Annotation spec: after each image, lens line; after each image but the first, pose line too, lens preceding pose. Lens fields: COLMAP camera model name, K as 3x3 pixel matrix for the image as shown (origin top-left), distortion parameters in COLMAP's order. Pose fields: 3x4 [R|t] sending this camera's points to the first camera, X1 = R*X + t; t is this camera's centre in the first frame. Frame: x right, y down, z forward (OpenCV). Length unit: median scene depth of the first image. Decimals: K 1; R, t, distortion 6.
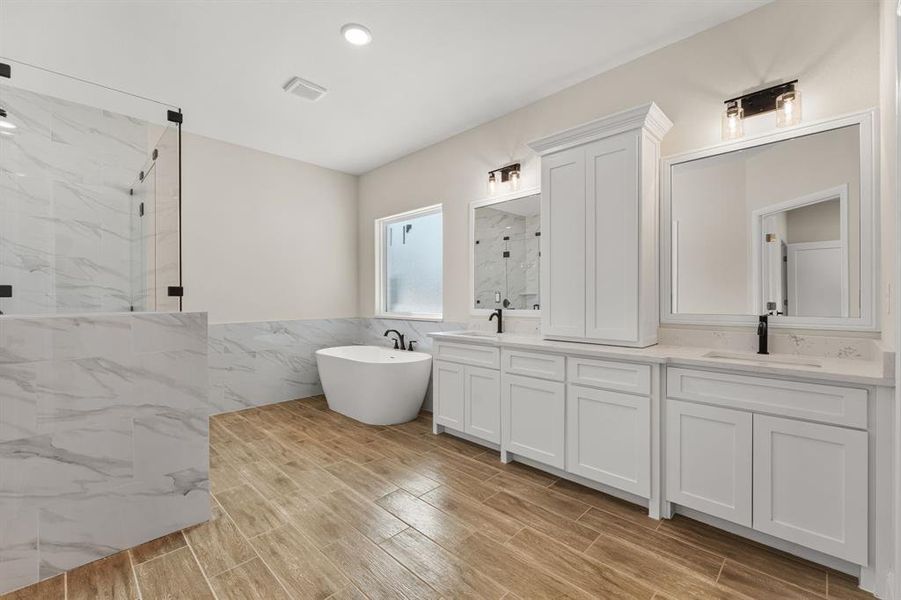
lens RADIAL K [[401.9, 0, 453.4], [0, 401.9, 295.9], [0, 0, 1]] dist [-0.000238, 0.001108]
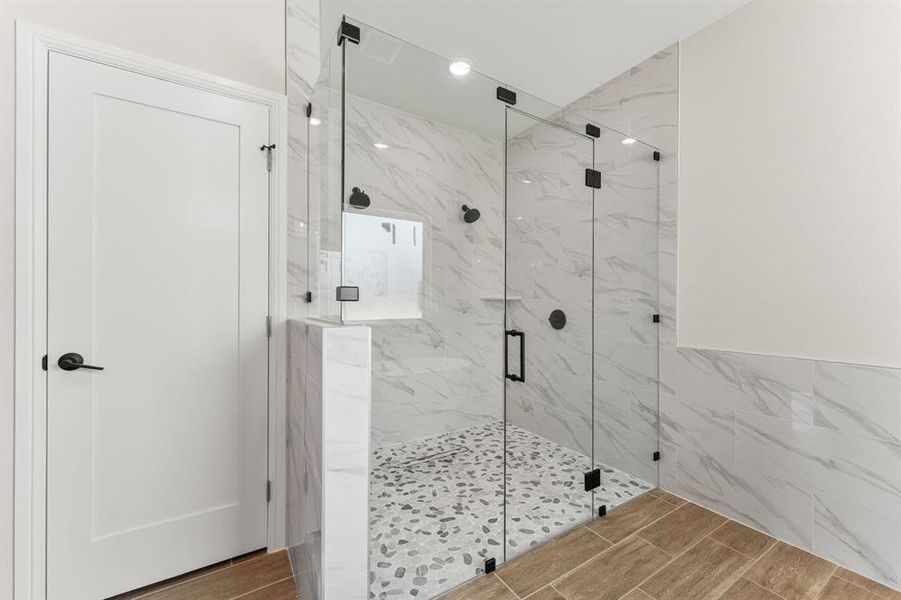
lens RADIAL K [[362.6, 0, 444.4], [0, 362.6, 300.4], [0, 0, 1]] dist [0.002773, -0.001136]
pose [[-0.230139, -0.002517, -0.973155, -0.065292], [0.003541, 0.999988, -0.003424, 0.001046], [0.973151, -0.004234, -0.230127, 0.652121]]
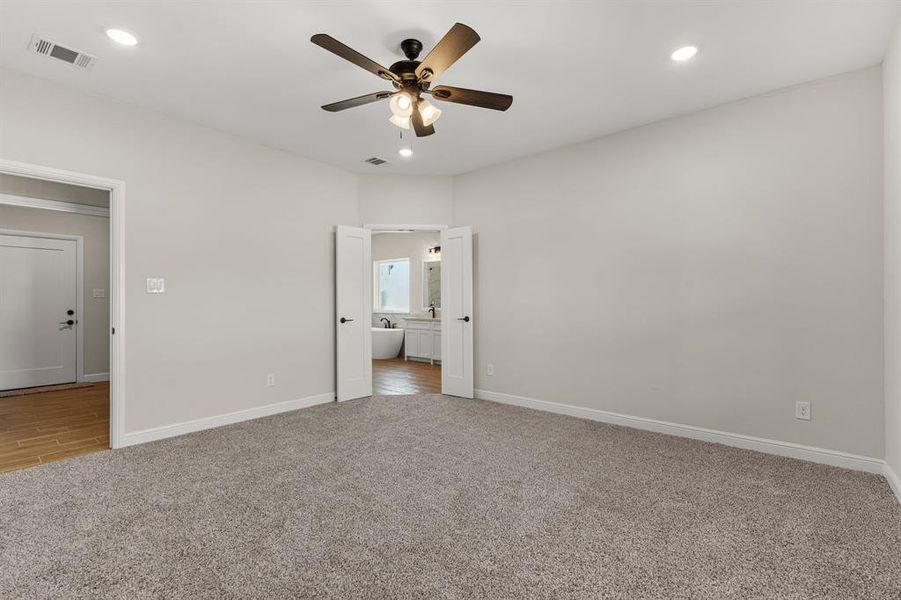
lens RADIAL K [[401.9, 0, 453.5], [0, 401.9, 299.2], [0, 0, 1]] dist [-0.000238, 0.001108]
pose [[0.996839, 0.001023, 0.079440, 0.035760], [-0.001188, 0.999997, 0.002032, -0.016051], [-0.079437, -0.002120, 0.996838, -1.063296]]
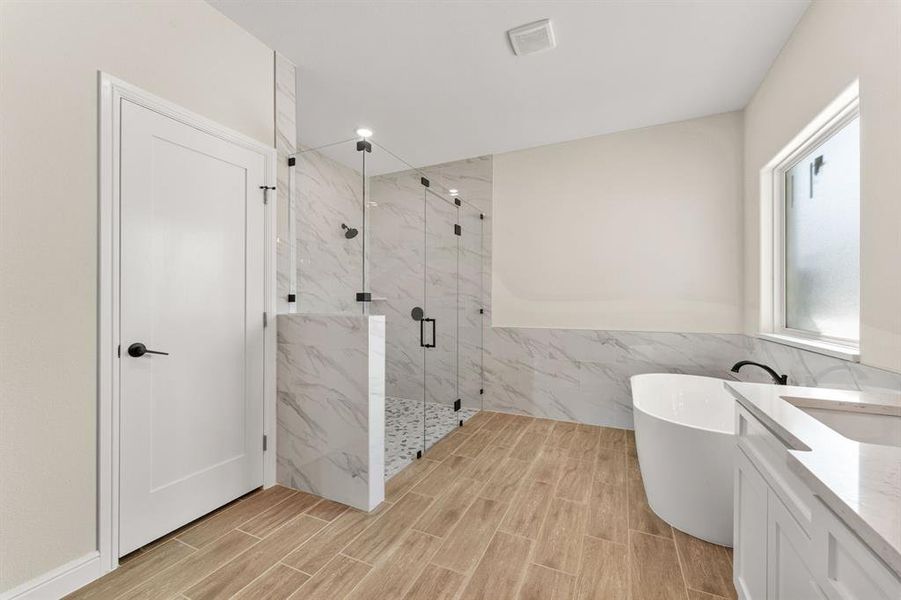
lens RADIAL K [[362.6, 0, 442.2], [0, 362.6, 299.2], [0, 0, 1]] dist [0.002773, -0.001136]
pose [[0.312353, -0.004351, -0.949956, 0.186373], [0.002636, 0.999990, -0.003713, -0.000446], [0.949962, -0.001345, 0.312362, 0.448508]]
